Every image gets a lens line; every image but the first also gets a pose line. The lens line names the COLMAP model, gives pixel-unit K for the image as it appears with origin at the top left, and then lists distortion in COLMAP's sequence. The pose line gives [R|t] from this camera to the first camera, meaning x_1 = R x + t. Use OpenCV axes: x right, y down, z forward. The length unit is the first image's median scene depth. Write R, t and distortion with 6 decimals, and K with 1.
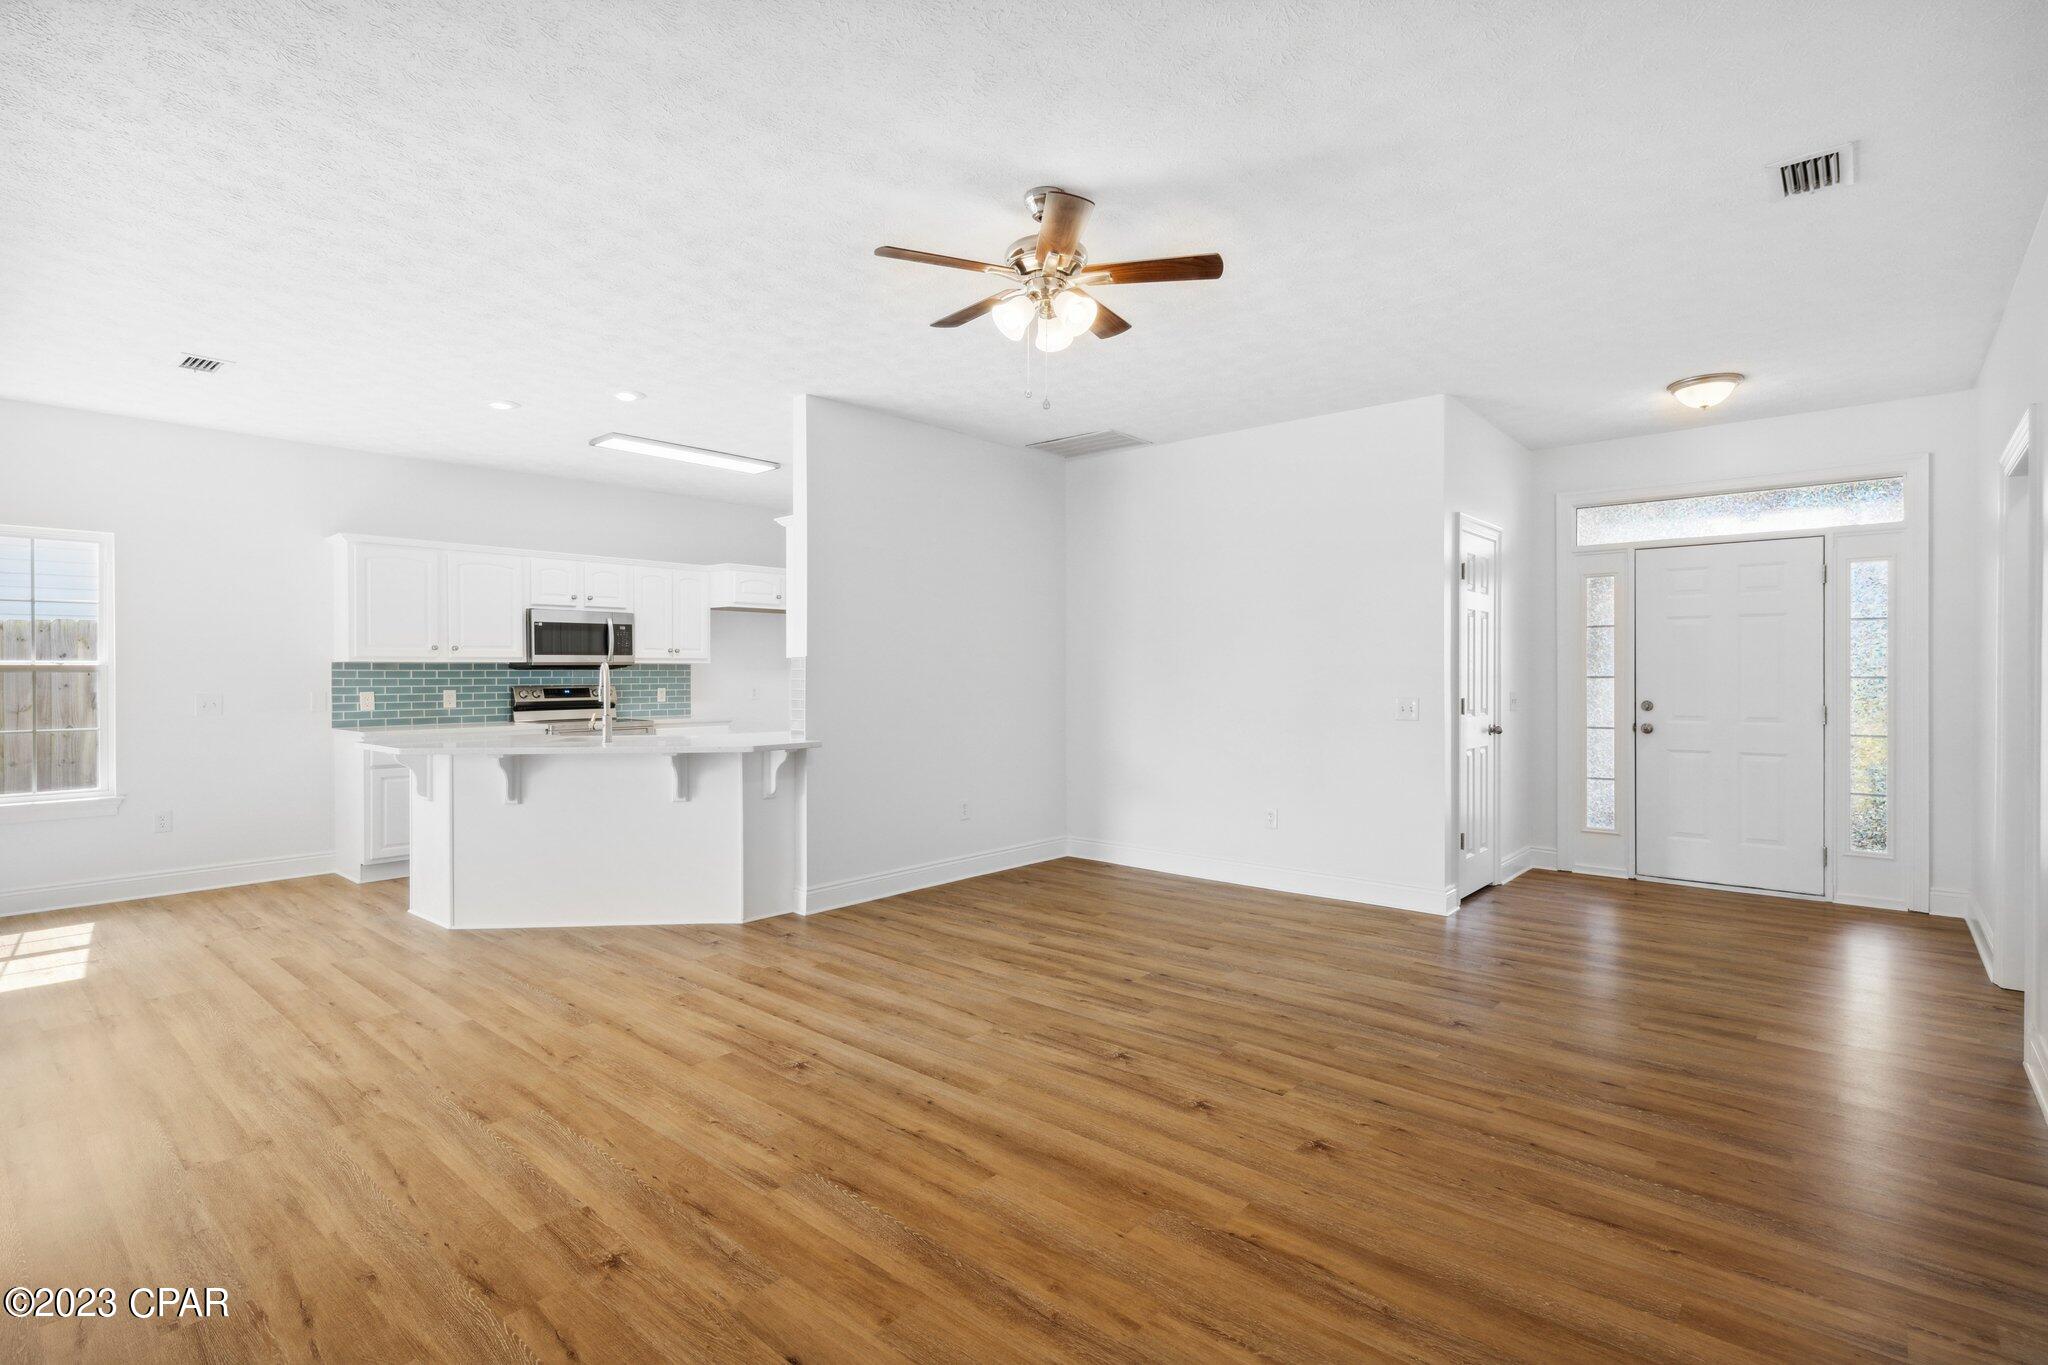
lens RADIAL K [[973.5, 0, 1030.1], [0, 973.5, 665.2], [0, 0, 1]] dist [-0.000075, -0.000944]
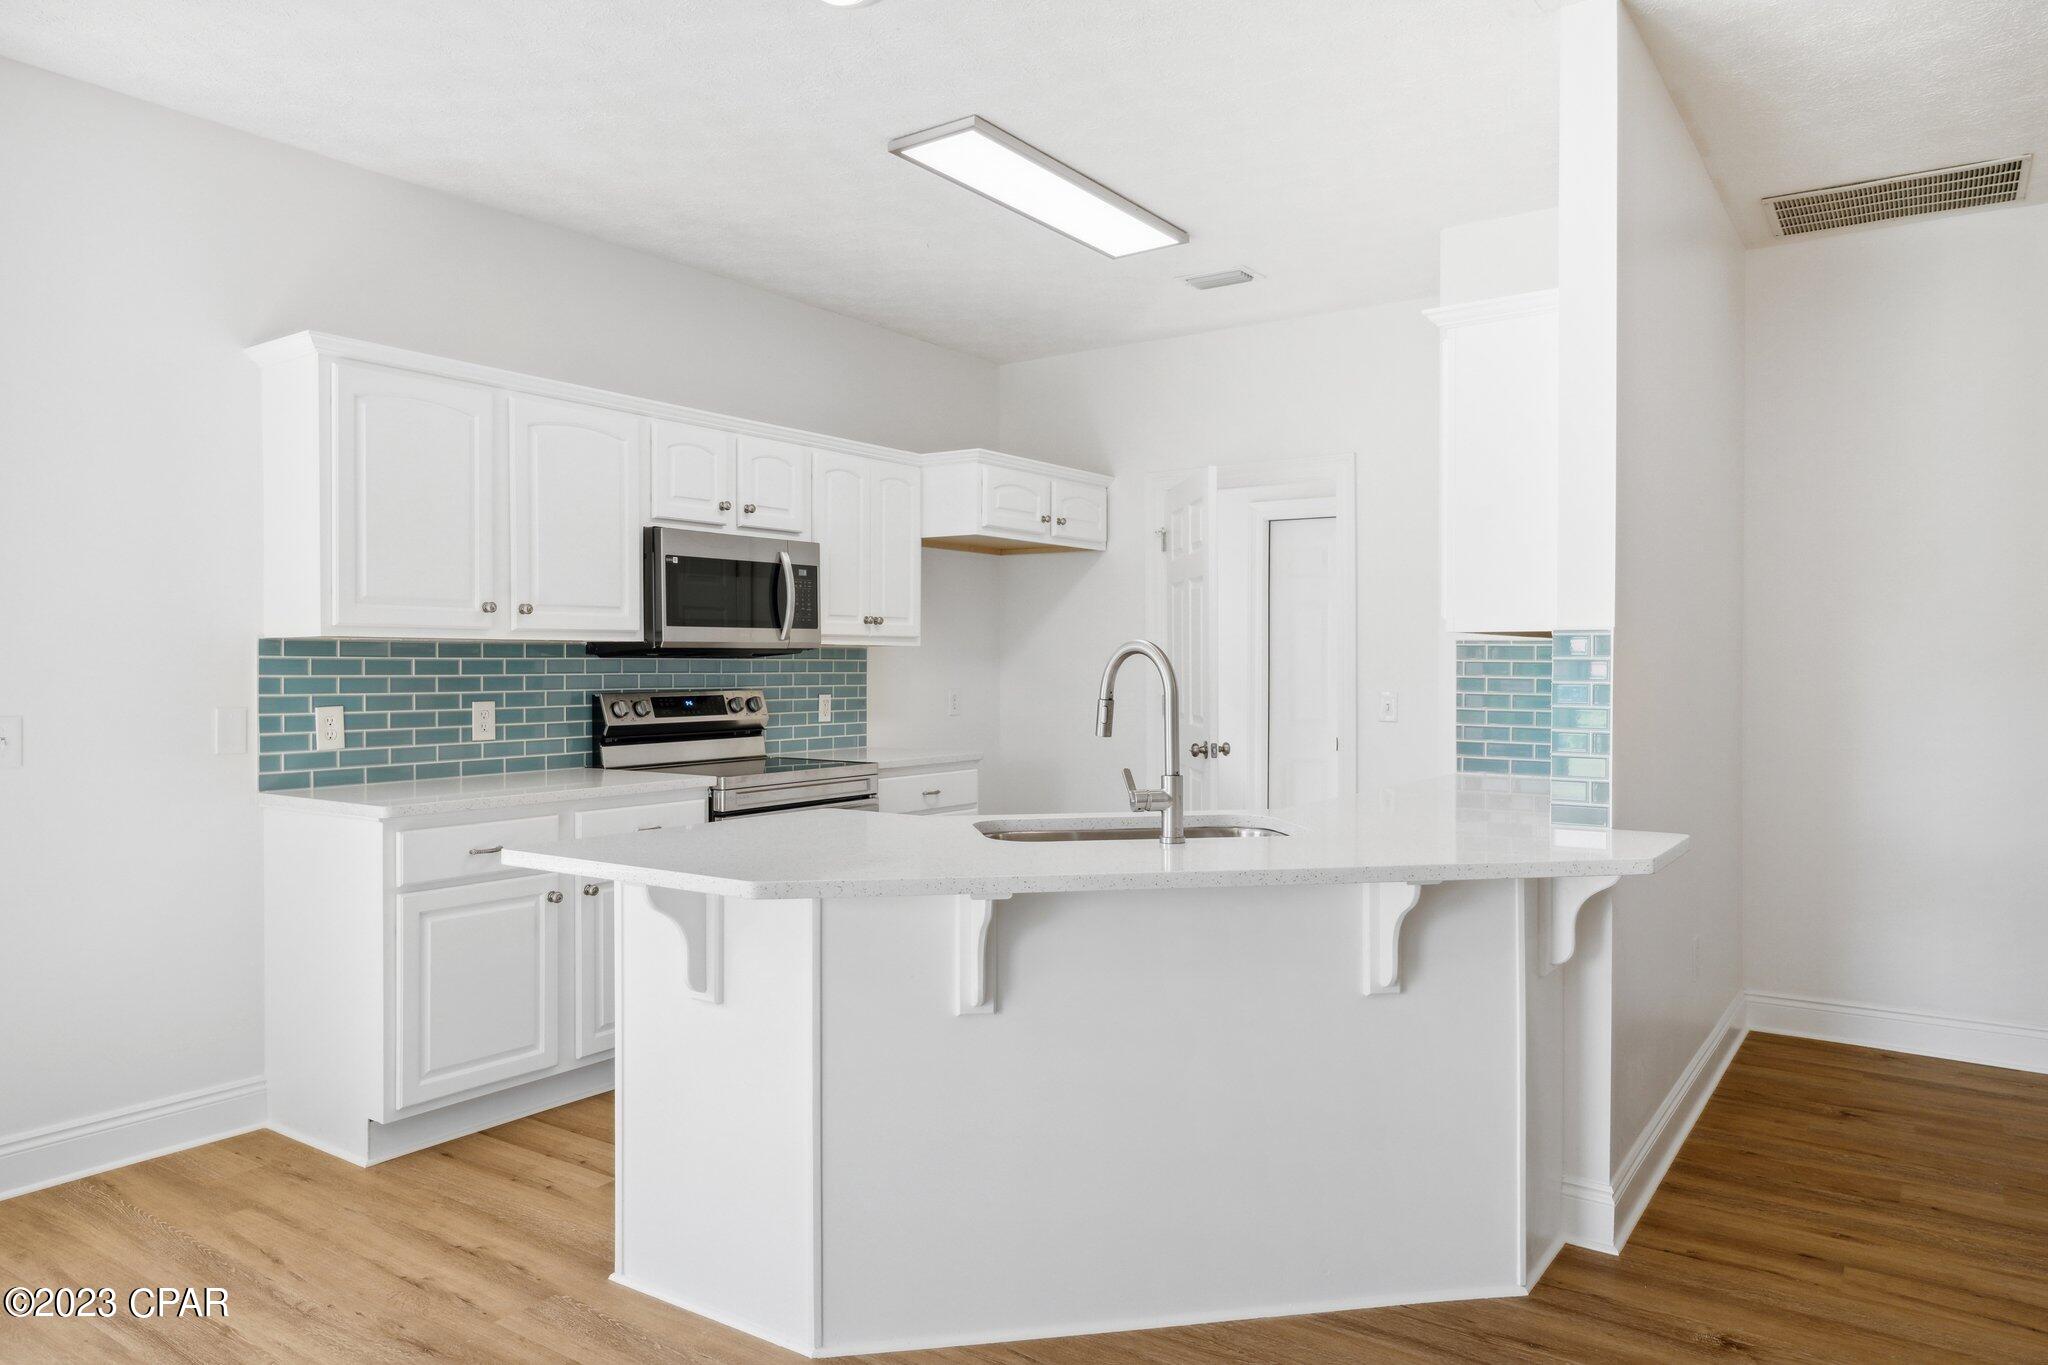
lens RADIAL K [[1337.6, 0, 1021.6], [0, 1337.6, 663.2], [0, 0, 1]] dist [-0.004048, 0.000386]
pose [[0.994695, 0.004019, 0.102789, -0.555830], [-0.004783, 0.999963, 0.007188, 0.002558], [-0.102757, -0.007641, 0.994677, 0.475368]]
